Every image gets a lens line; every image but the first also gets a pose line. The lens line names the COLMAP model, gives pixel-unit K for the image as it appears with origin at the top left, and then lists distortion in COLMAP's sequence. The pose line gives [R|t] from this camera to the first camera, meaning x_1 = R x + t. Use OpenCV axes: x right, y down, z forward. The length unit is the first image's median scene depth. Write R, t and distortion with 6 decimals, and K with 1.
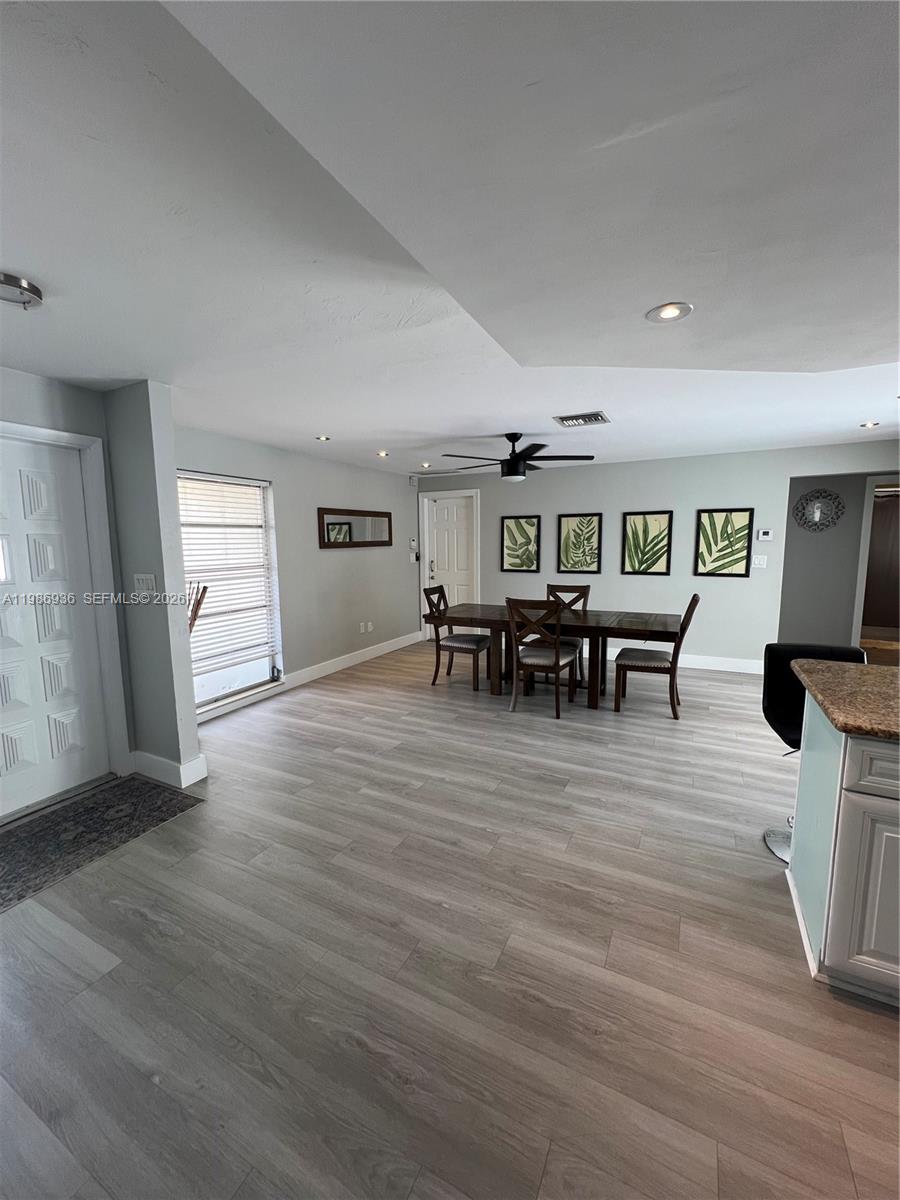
lens RADIAL K [[469.1, 0, 450.2], [0, 469.1, 609.7], [0, 0, 1]] dist [-0.002310, -0.000126]
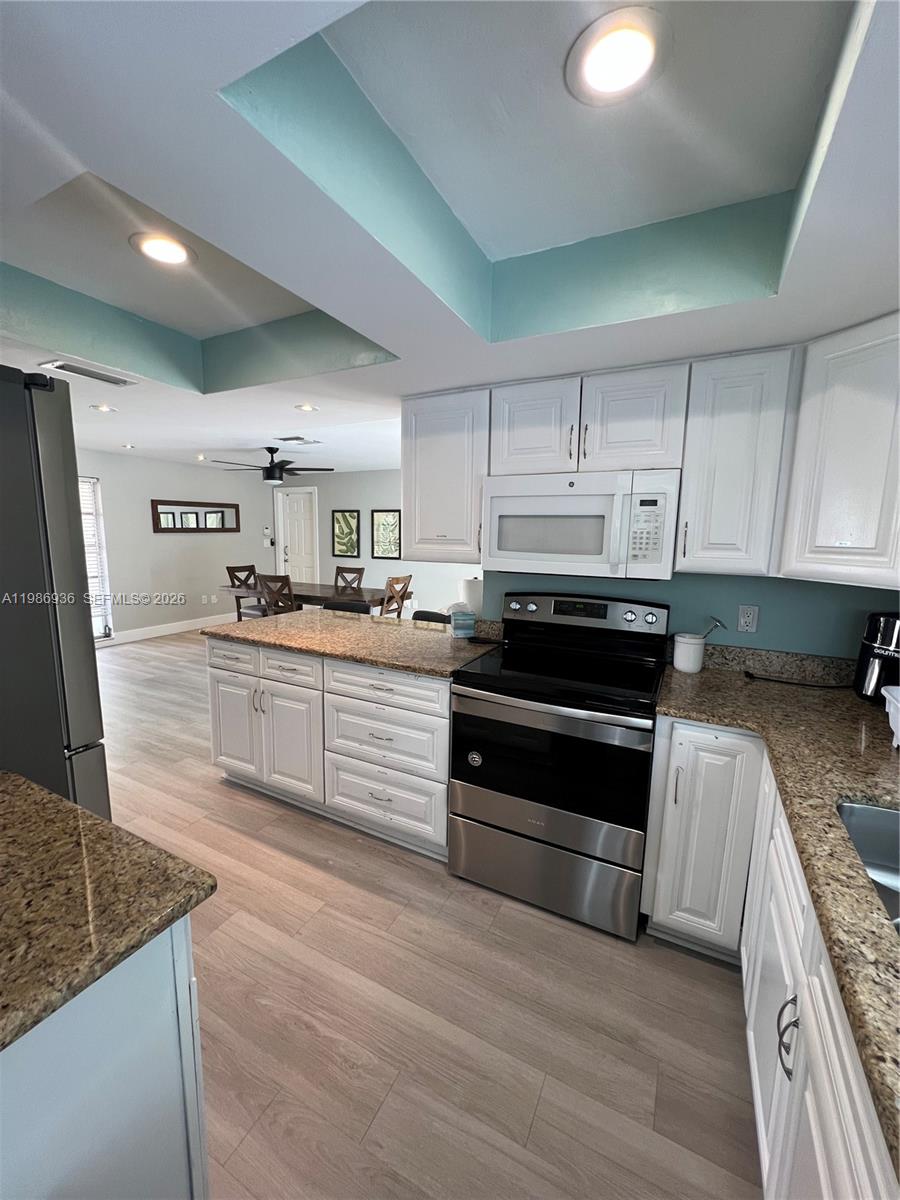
lens RADIAL K [[481.2, 0, 445.8], [0, 481.2, 599.2], [0, 0, 1]] dist [0.003072, 0.000395]
pose [[0.999643, 0.026621, 0.002102, 0.449606], [-0.026613, 0.999640, -0.003528, 0.026691], [-0.002195, 0.003471, 0.999992, -0.245879]]
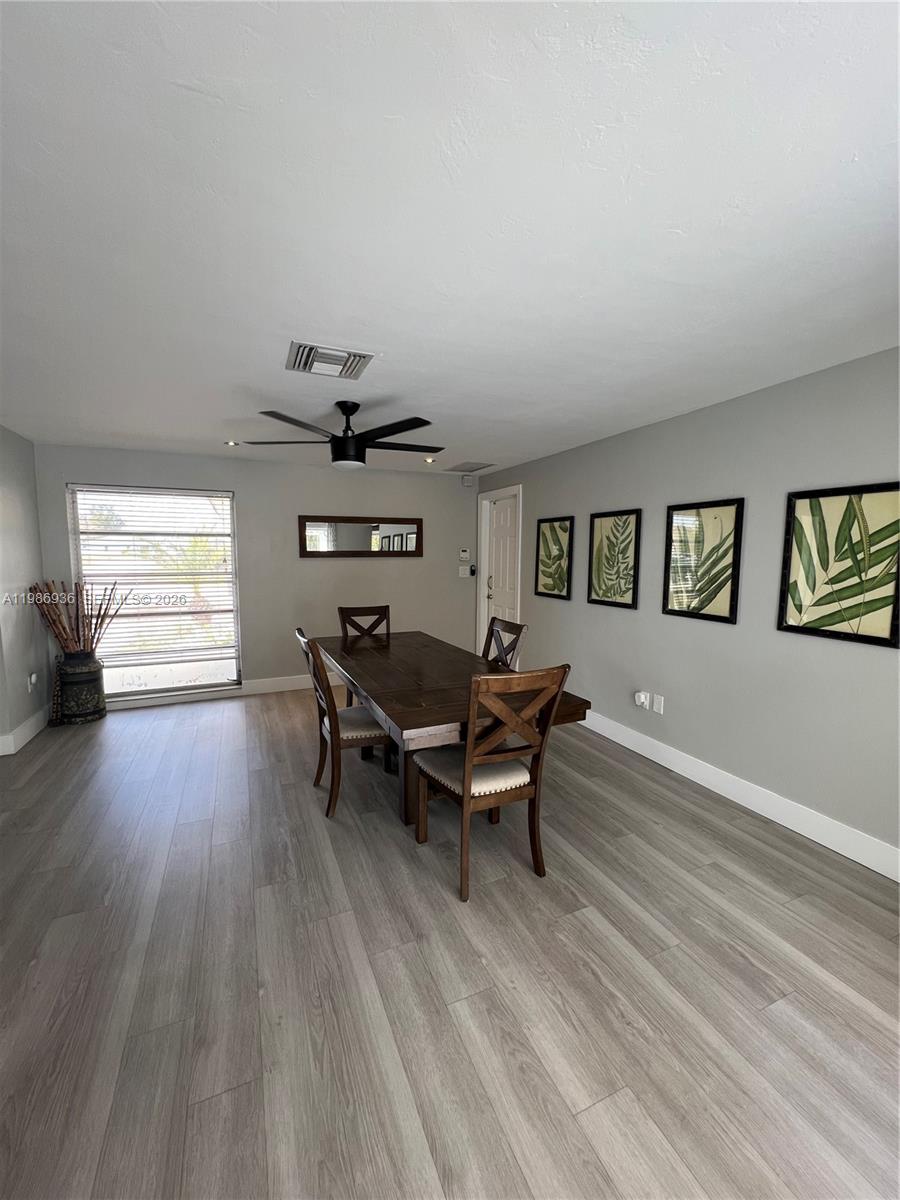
lens RADIAL K [[481.2, 0, 445.8], [0, 481.2, 599.2], [0, 0, 1]] dist [0.003072, 0.000395]
pose [[0.779357, 0.075960, -0.621959, 0.529890], [-0.104964, 0.994425, -0.010079, -0.059757], [0.617726, 0.073138, 0.782985, 0.377380]]
